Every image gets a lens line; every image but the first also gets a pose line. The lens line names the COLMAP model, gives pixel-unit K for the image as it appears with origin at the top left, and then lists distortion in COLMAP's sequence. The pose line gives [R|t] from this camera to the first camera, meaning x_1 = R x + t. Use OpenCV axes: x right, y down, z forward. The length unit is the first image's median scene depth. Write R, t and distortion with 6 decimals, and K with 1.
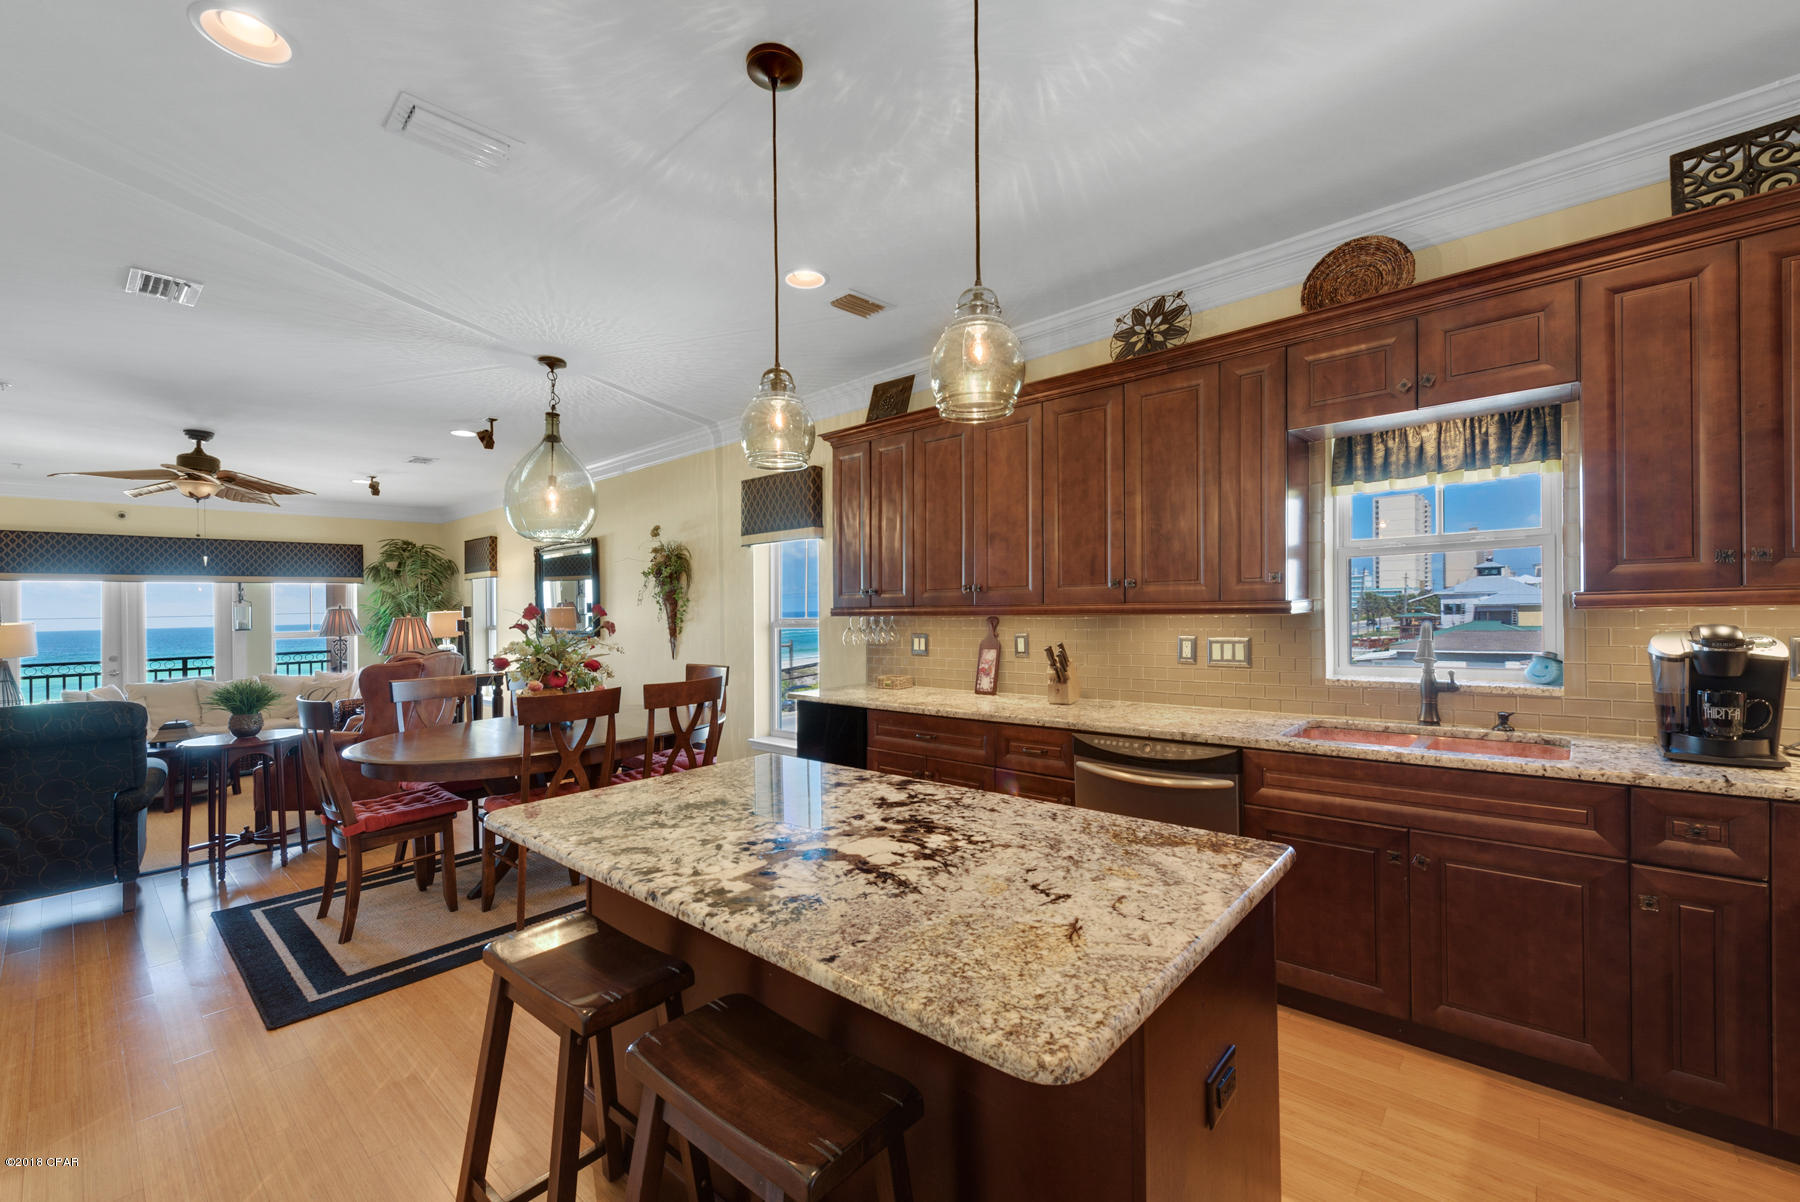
lens RADIAL K [[739.6, 0, 900.2], [0, 739.6, 603.5], [0, 0, 1]] dist [0.001818, -0.000154]
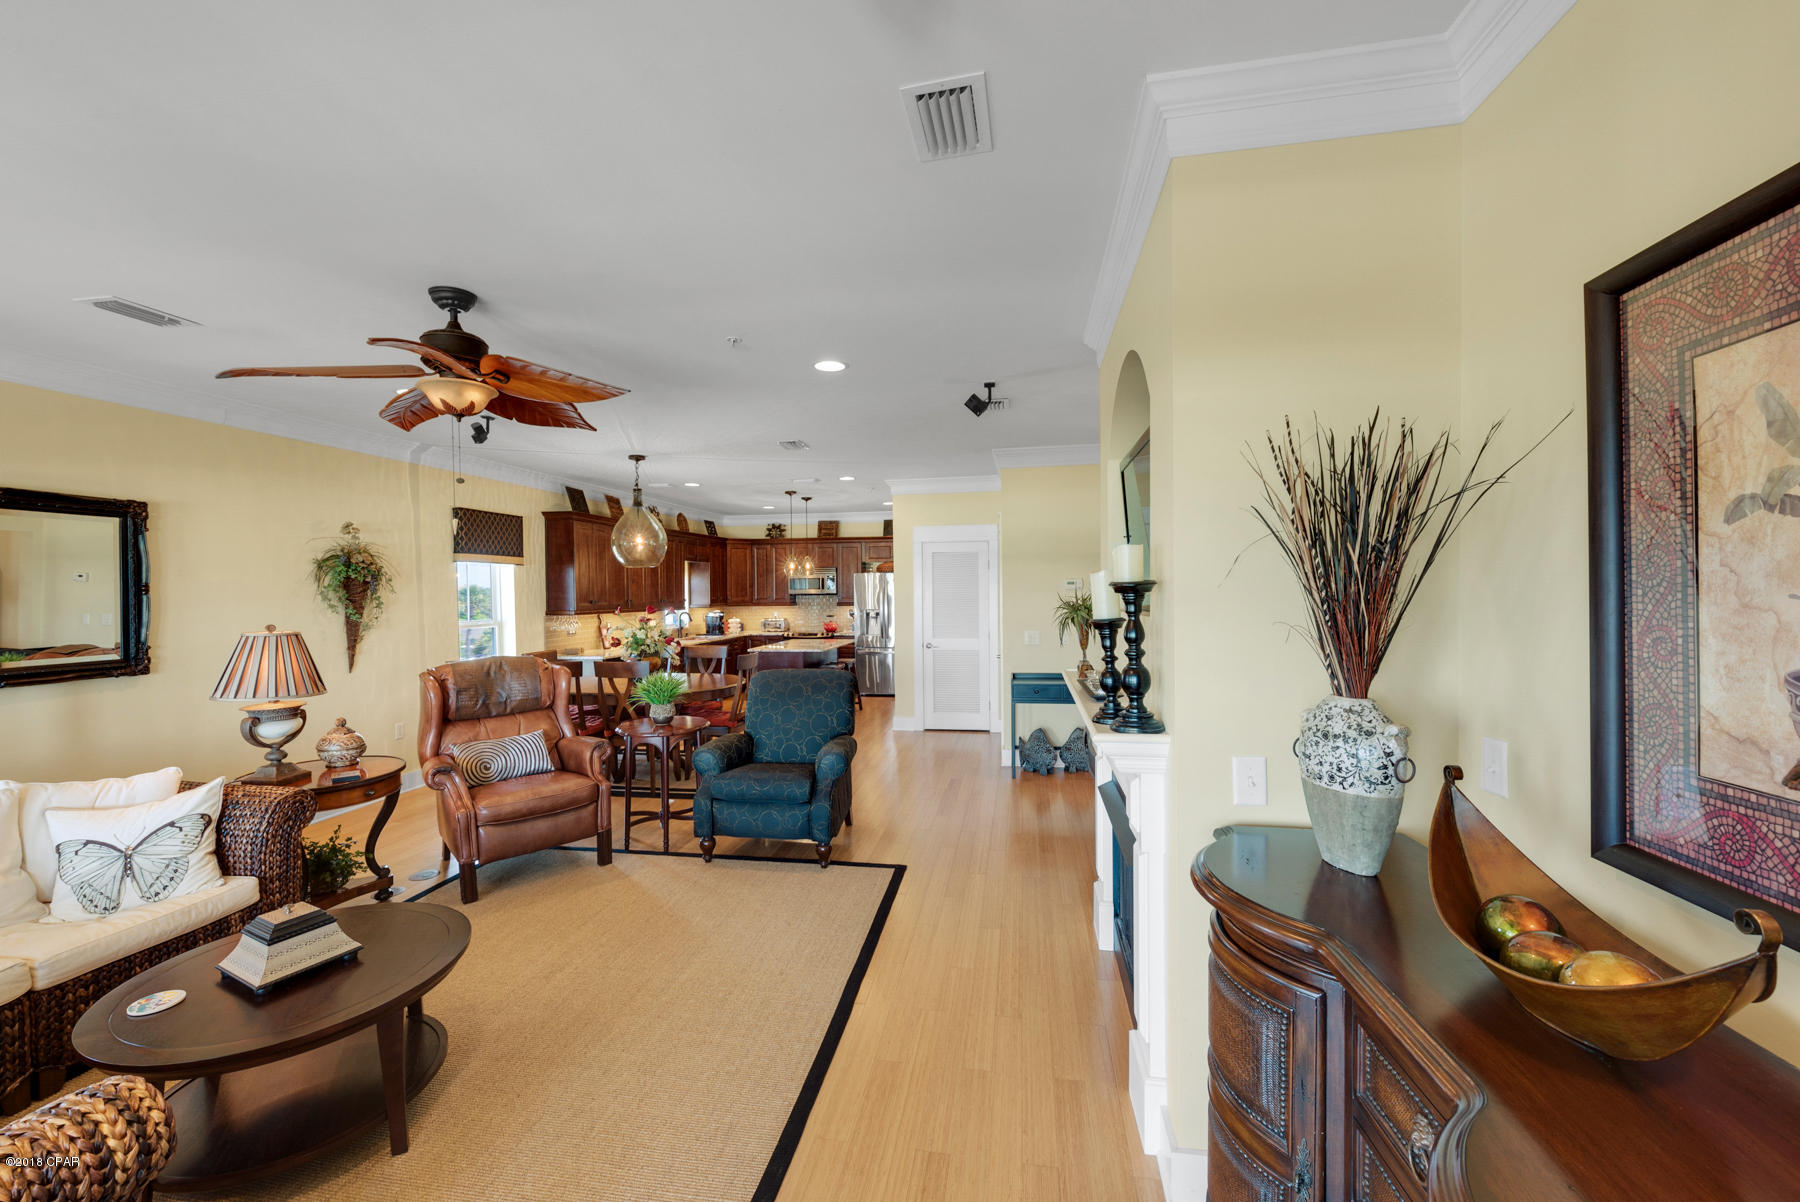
lens RADIAL K [[718.5, 0, 900.0], [0, 718.5, 601.0], [0, 0, 1]] dist [0.002971, 0.000064]
pose [[-0.524571, 0.016753, 0.851202, -2.207672], [0.018910, 0.999789, -0.008023, 0.012655], [-0.851157, 0.011888, -0.524777, 1.403889]]
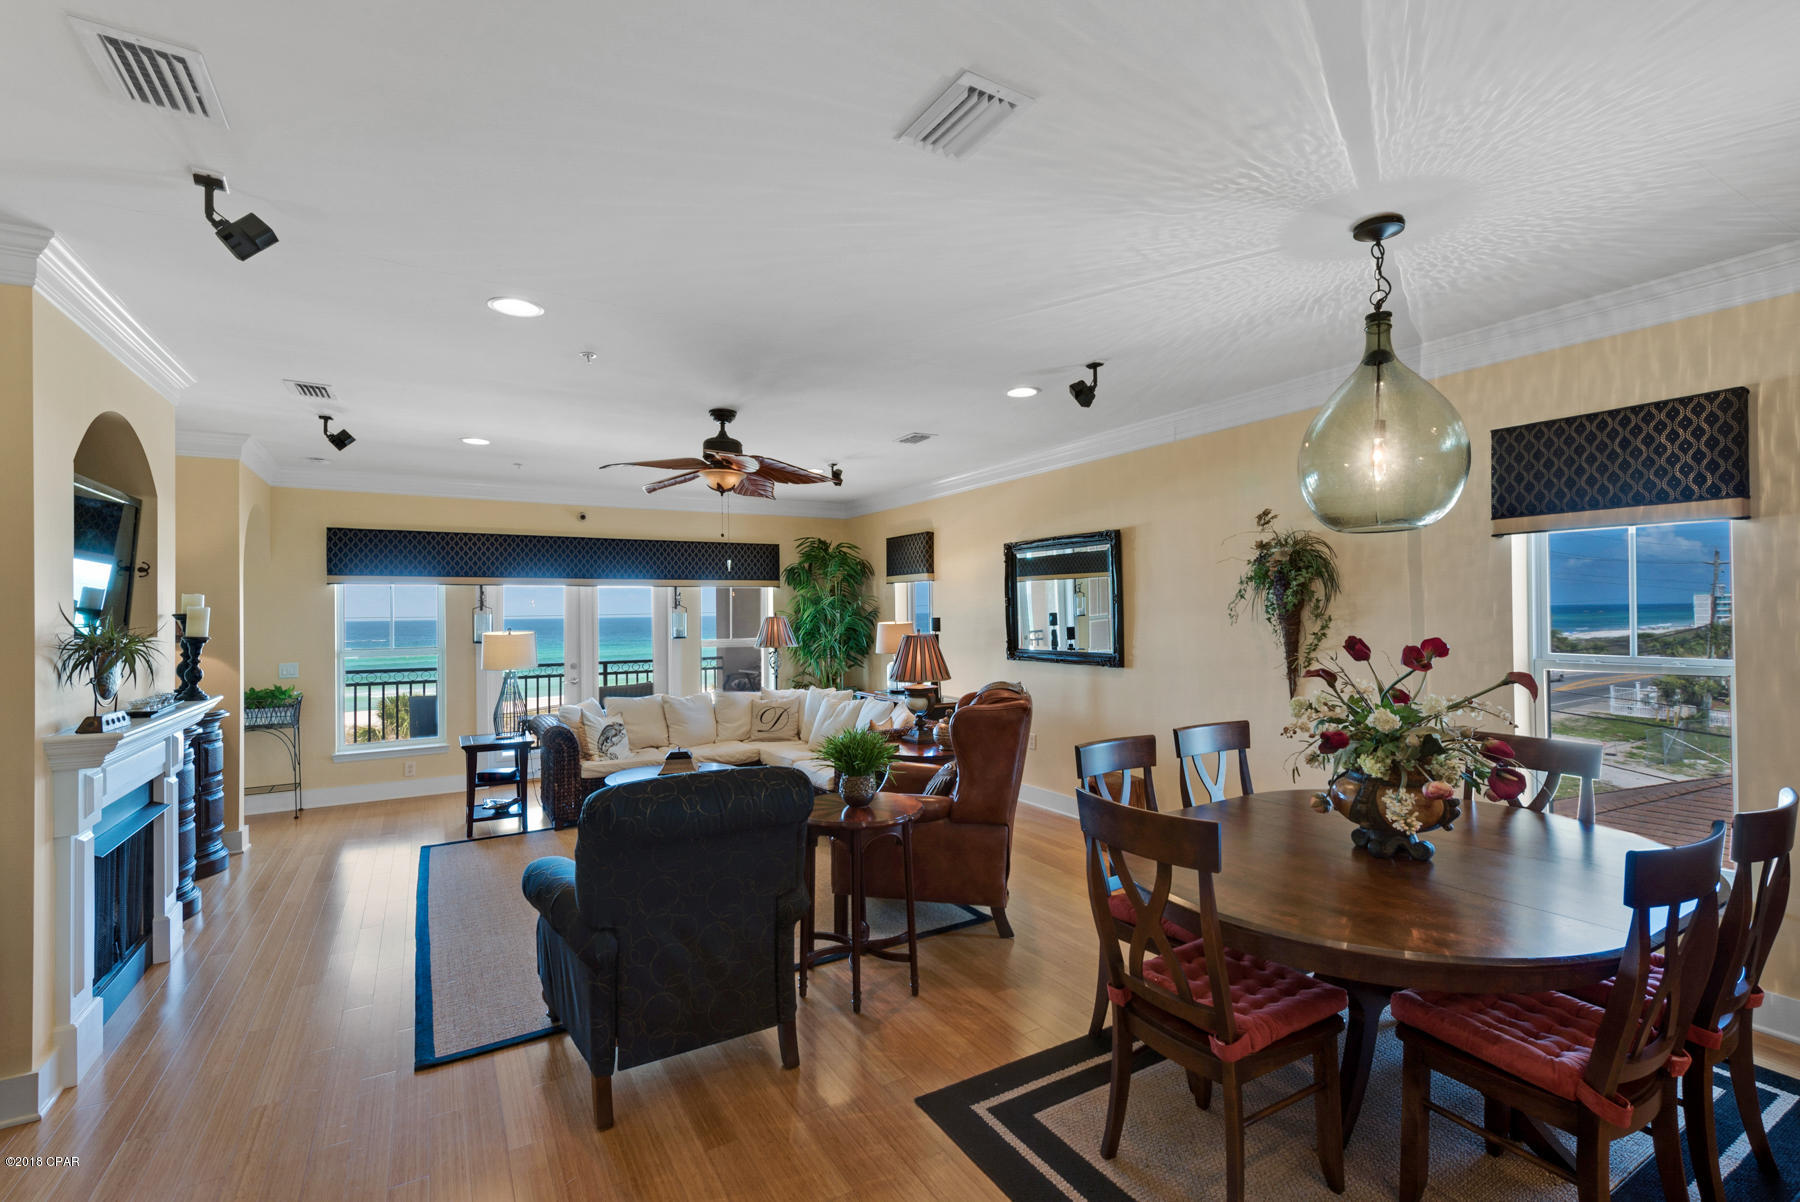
lens RADIAL K [[797.7, 0, 900.0], [0, 797.7, 601.0], [0, 0, 1]] dist [0.020358, -0.000681]
pose [[0.950145, 0.007513, -0.311717, -0.661381], [-0.008188, 0.999966, -0.000857, -0.025426], [0.311700, 0.003367, 0.950175, 0.283507]]
